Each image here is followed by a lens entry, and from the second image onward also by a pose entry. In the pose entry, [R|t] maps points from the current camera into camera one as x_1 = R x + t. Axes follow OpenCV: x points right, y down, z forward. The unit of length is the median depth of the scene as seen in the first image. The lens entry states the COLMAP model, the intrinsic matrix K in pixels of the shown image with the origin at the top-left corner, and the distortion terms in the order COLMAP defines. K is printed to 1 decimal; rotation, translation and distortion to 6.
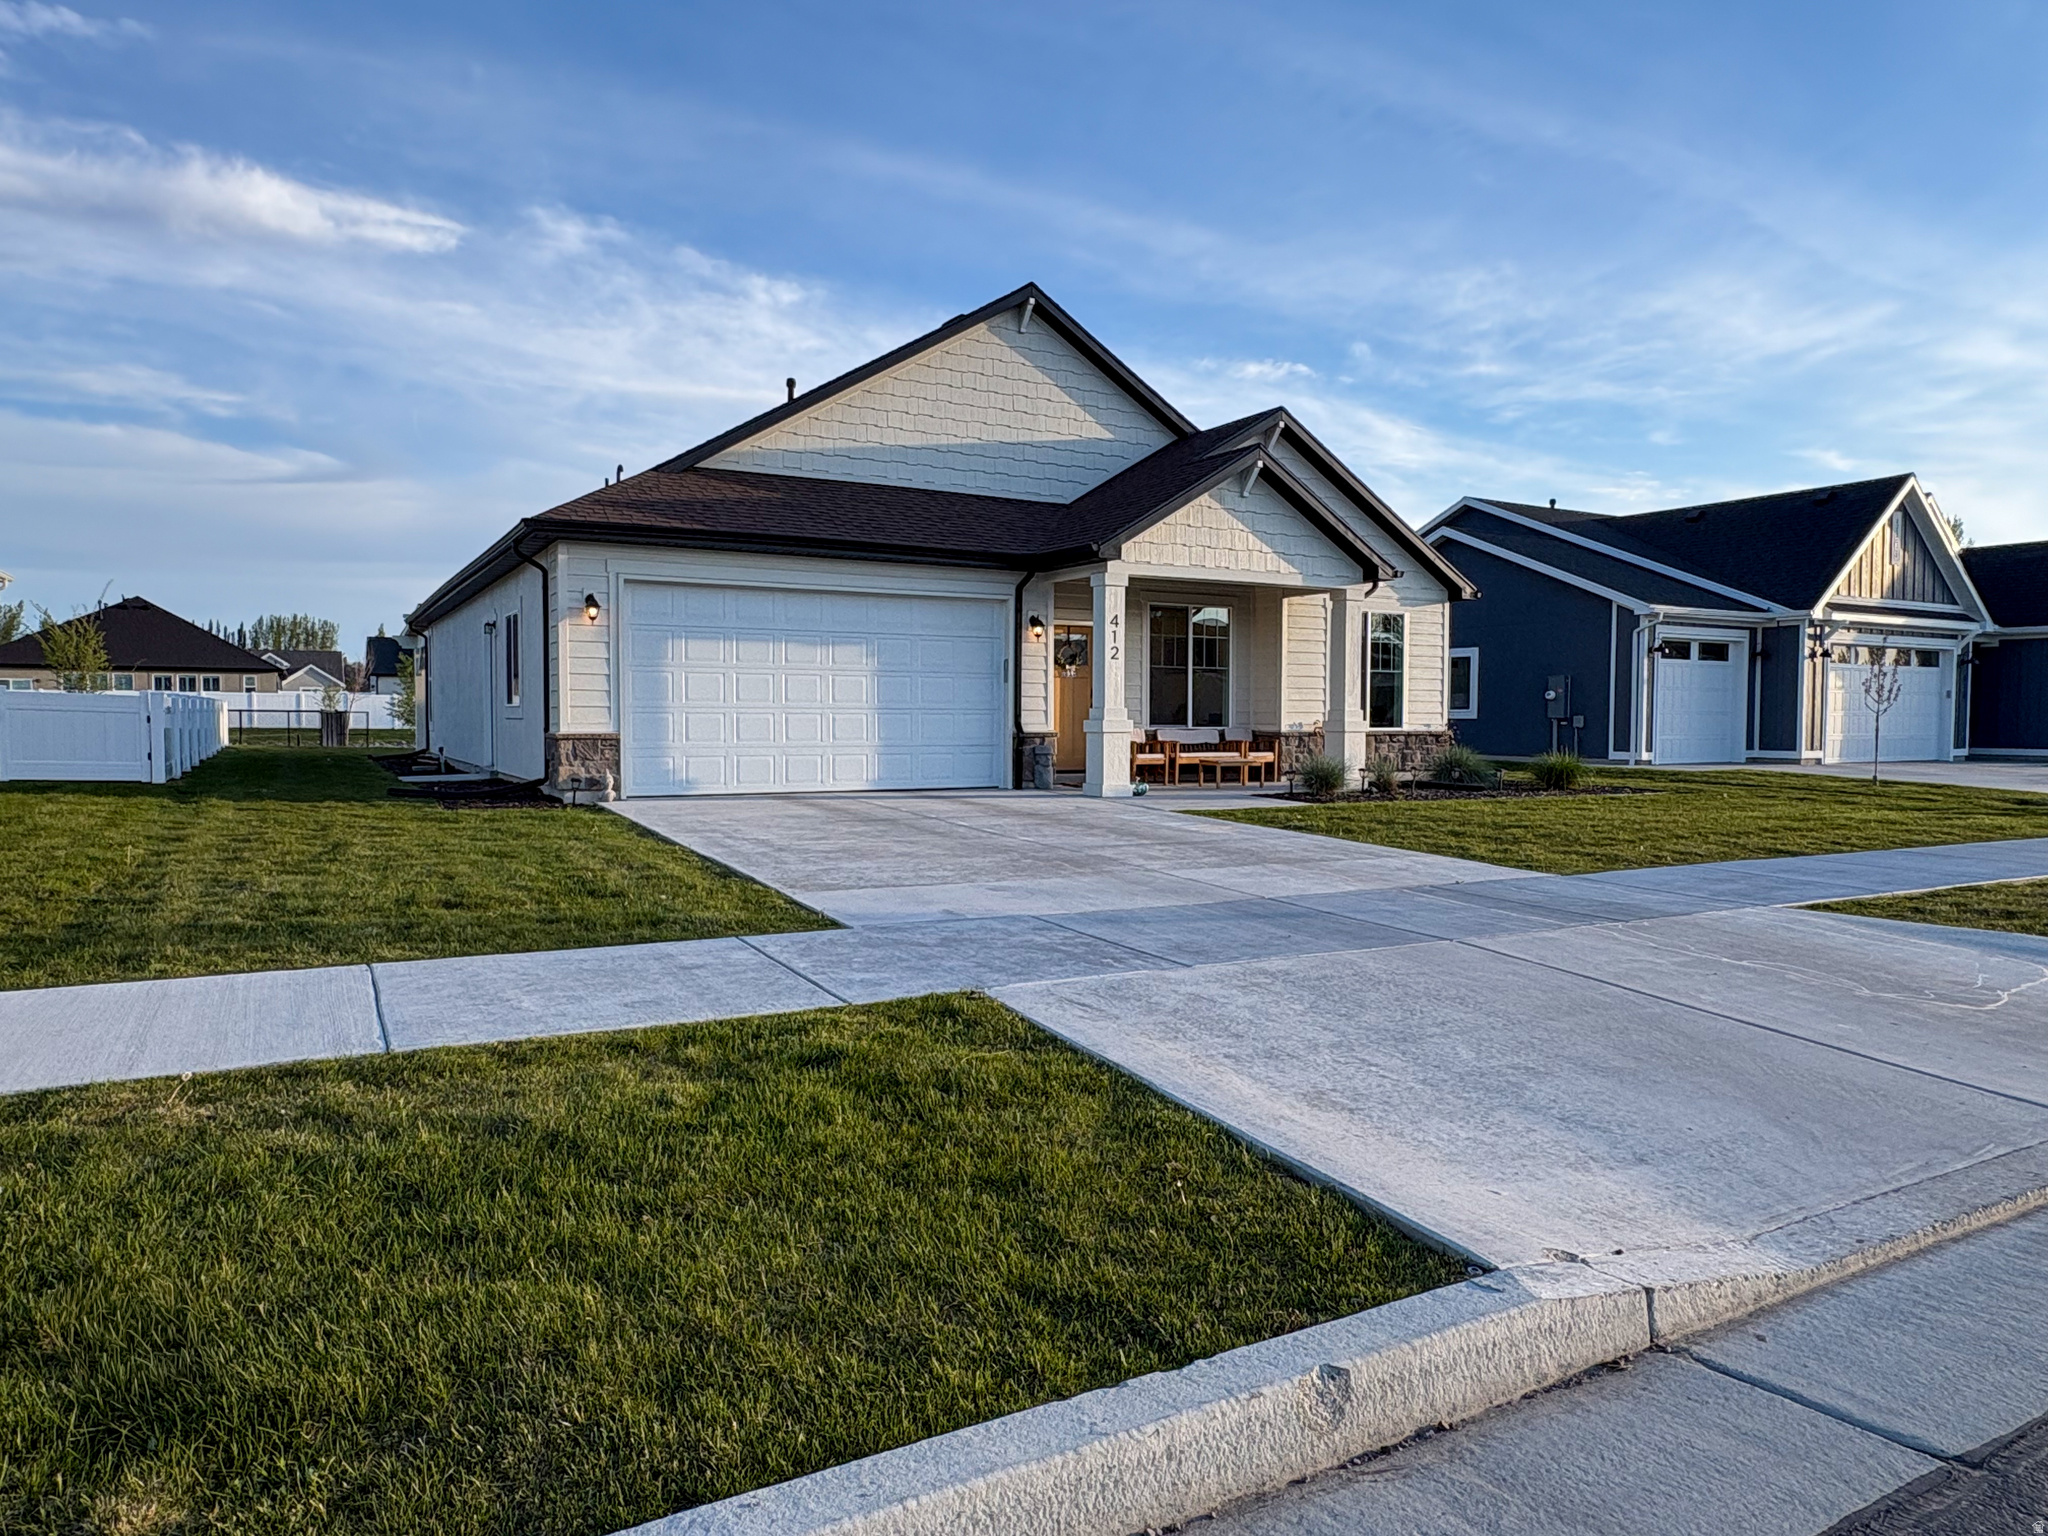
lens RADIAL K [[1286.4, 0, 1007.4], [0, 1286.4, 772.7], [0, 0, 1]] dist [0.006380, 0.002445]
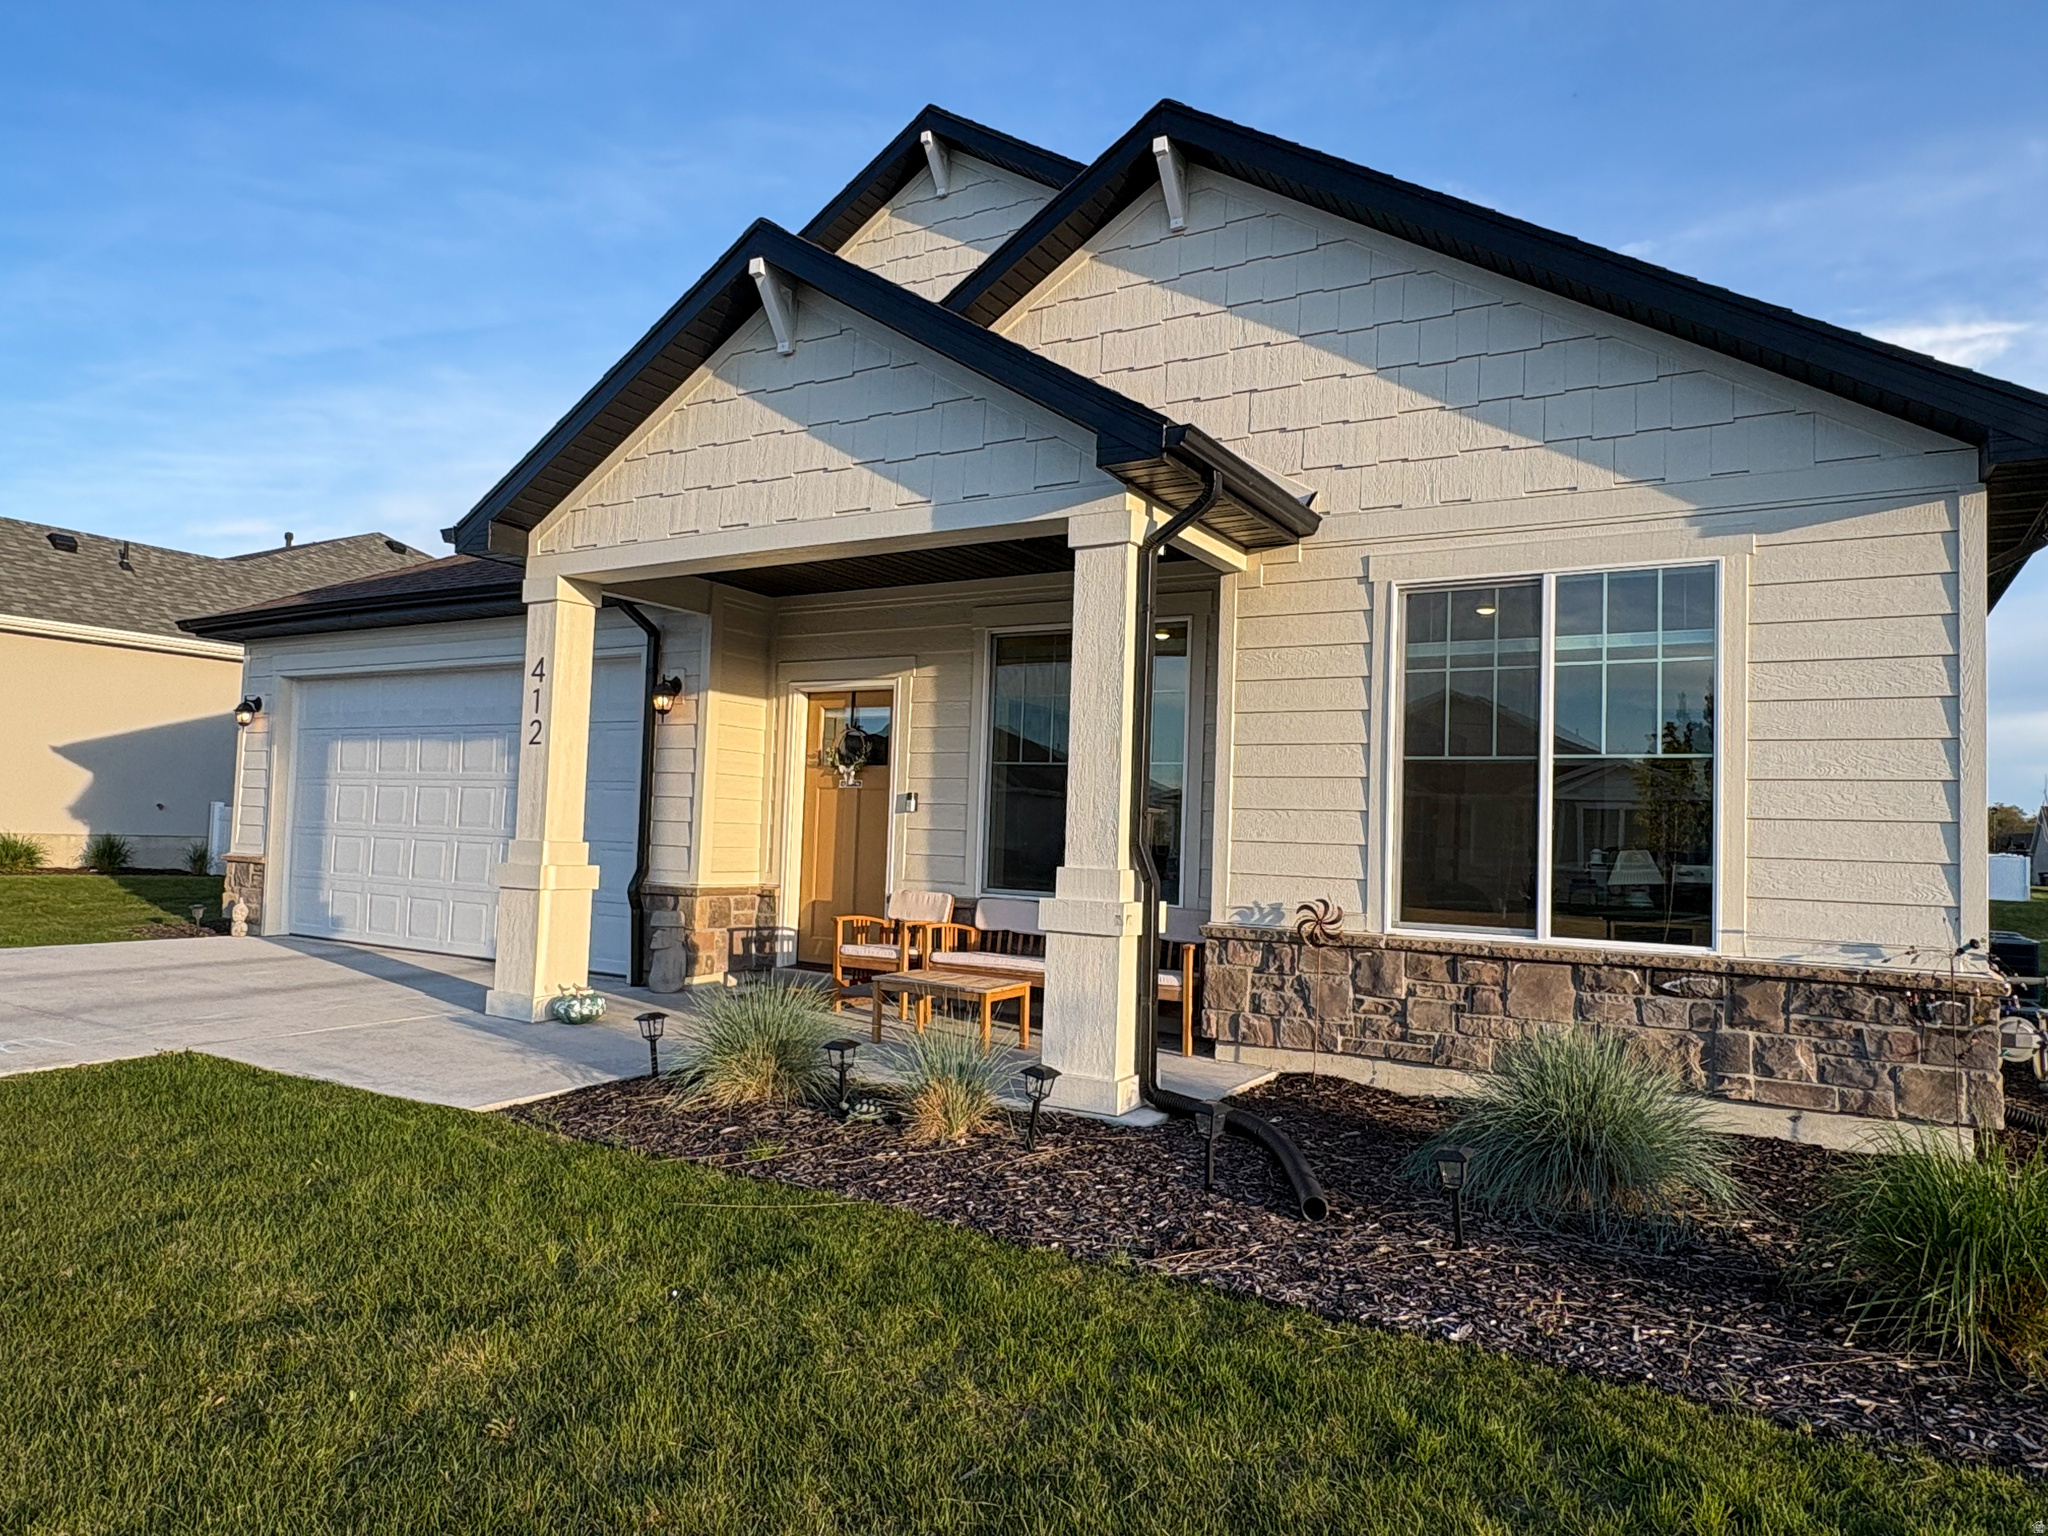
lens RADIAL K [[1286.4, 0, 1027.4], [0, 1286.4, 769.5], [0, 0, 1]] dist [0.006380, 0.002445]
pose [[0.494329, -0.031936, -0.868688, 0.484446], [-0.072312, 0.994350, -0.077705, -0.041159], [0.866262, 0.101228, 0.489227, 0.718491]]
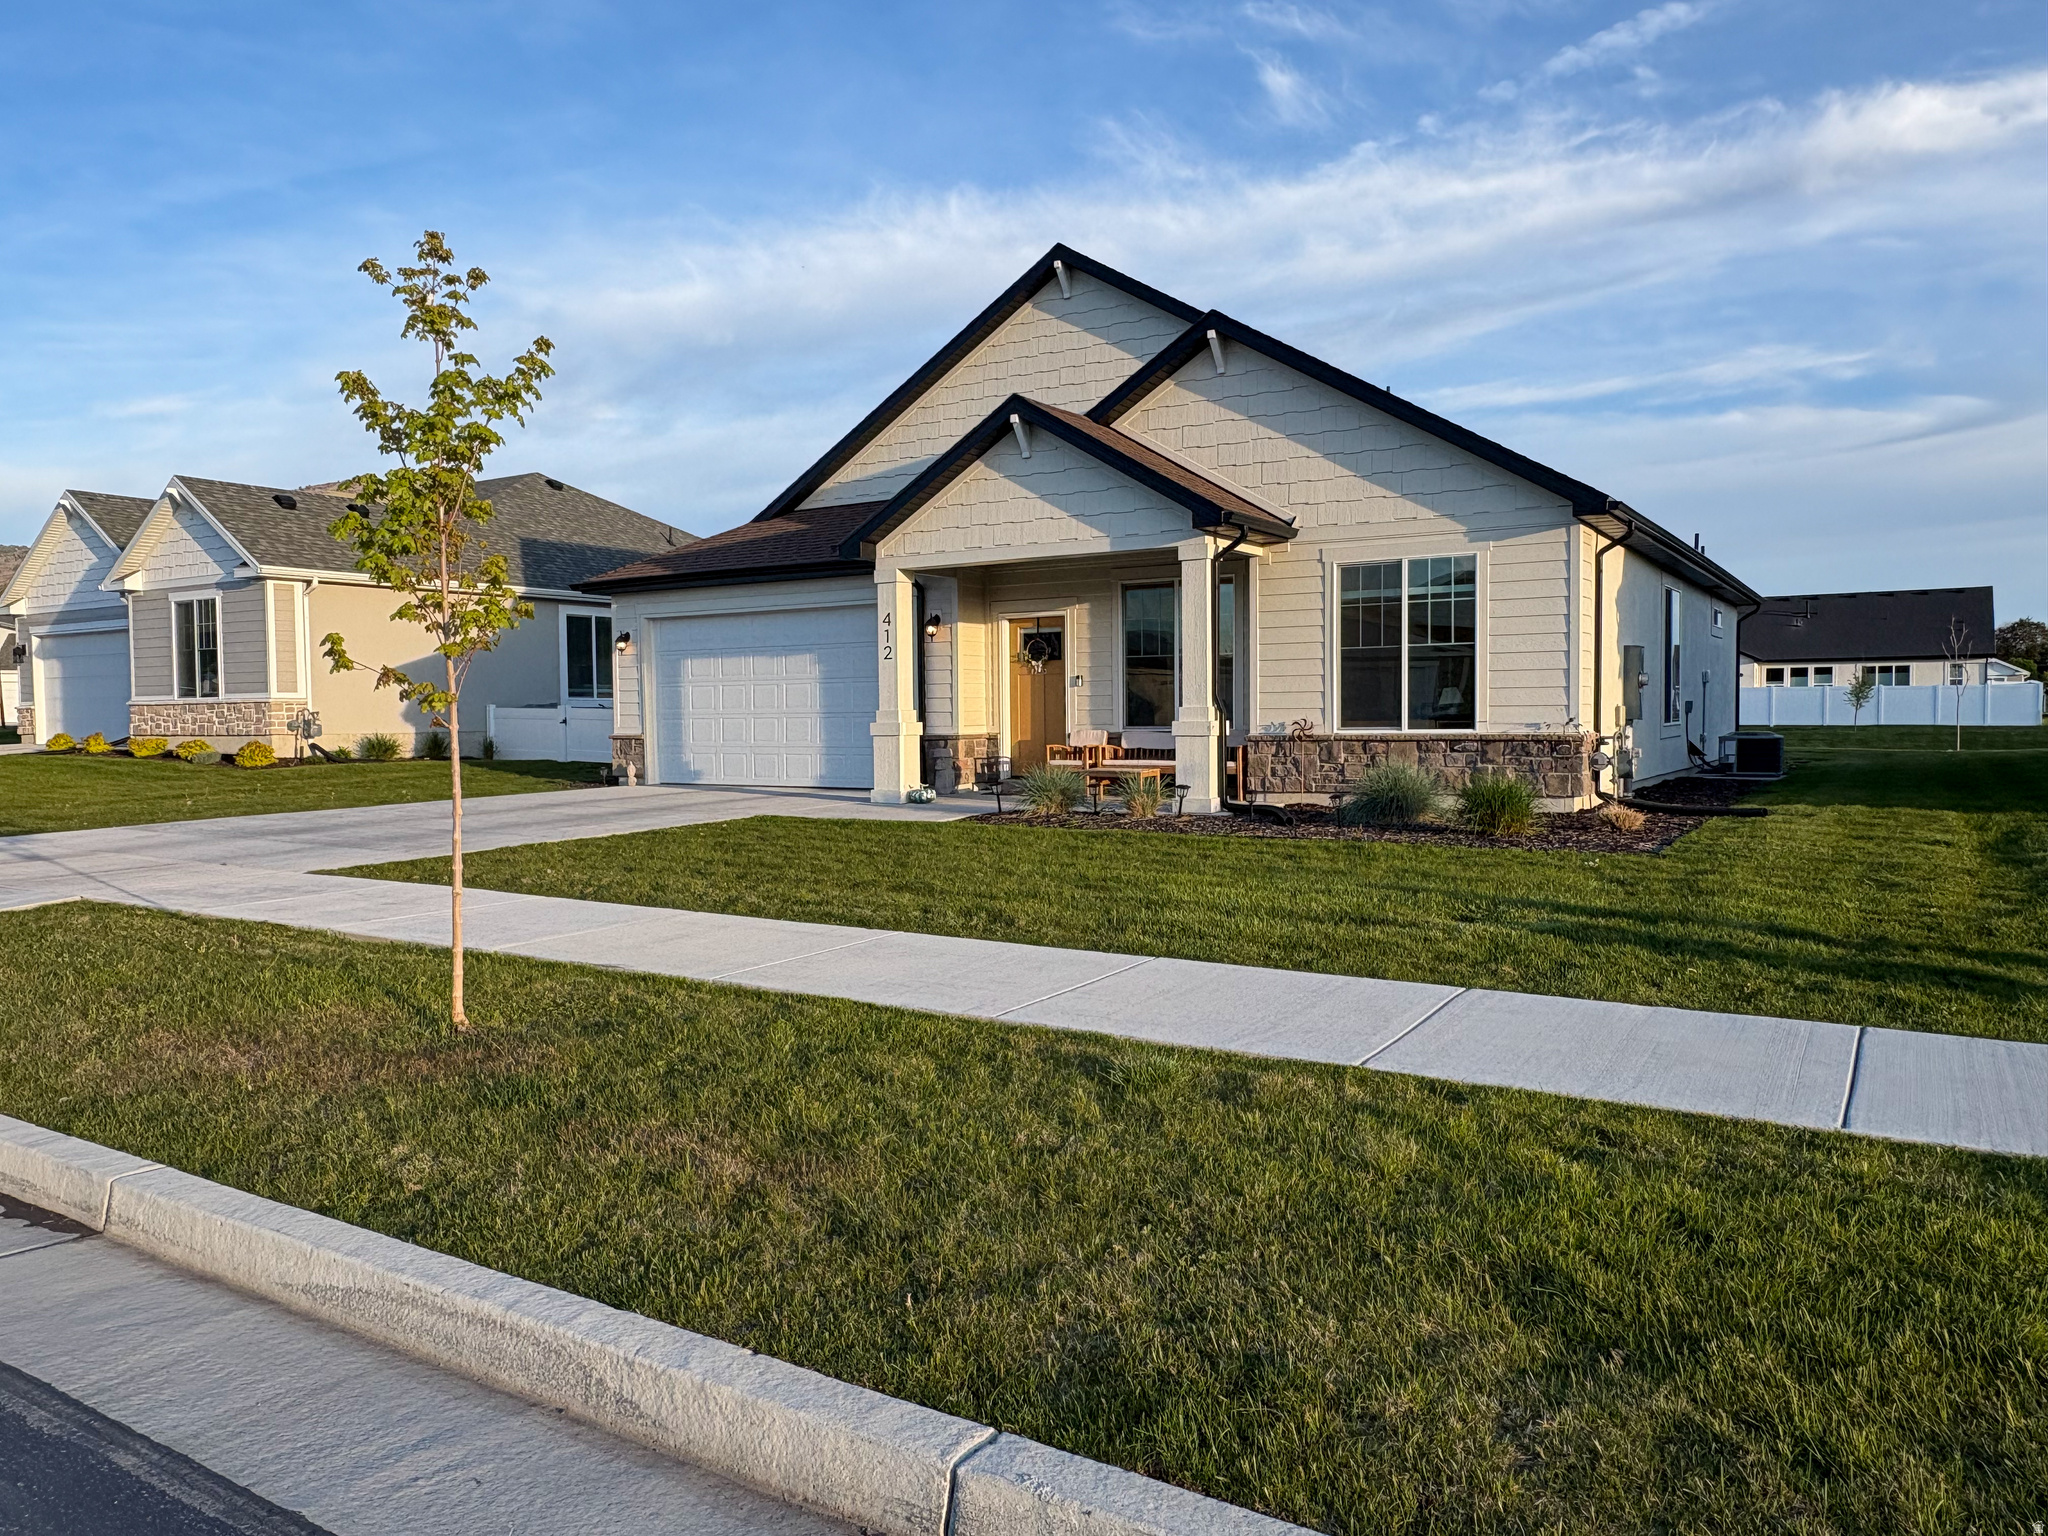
lens RADIAL K [[1442.8, 0, 1022.3], [0, 1442.8, 766.0], [0, 0, 1]] dist [0.010378, -0.004143]
pose [[0.478823, 0.023573, -0.877595, 0.839059], [-0.027170, 0.999558, 0.012025, -0.018952], [0.877491, 0.018087, 0.479252, 0.448328]]
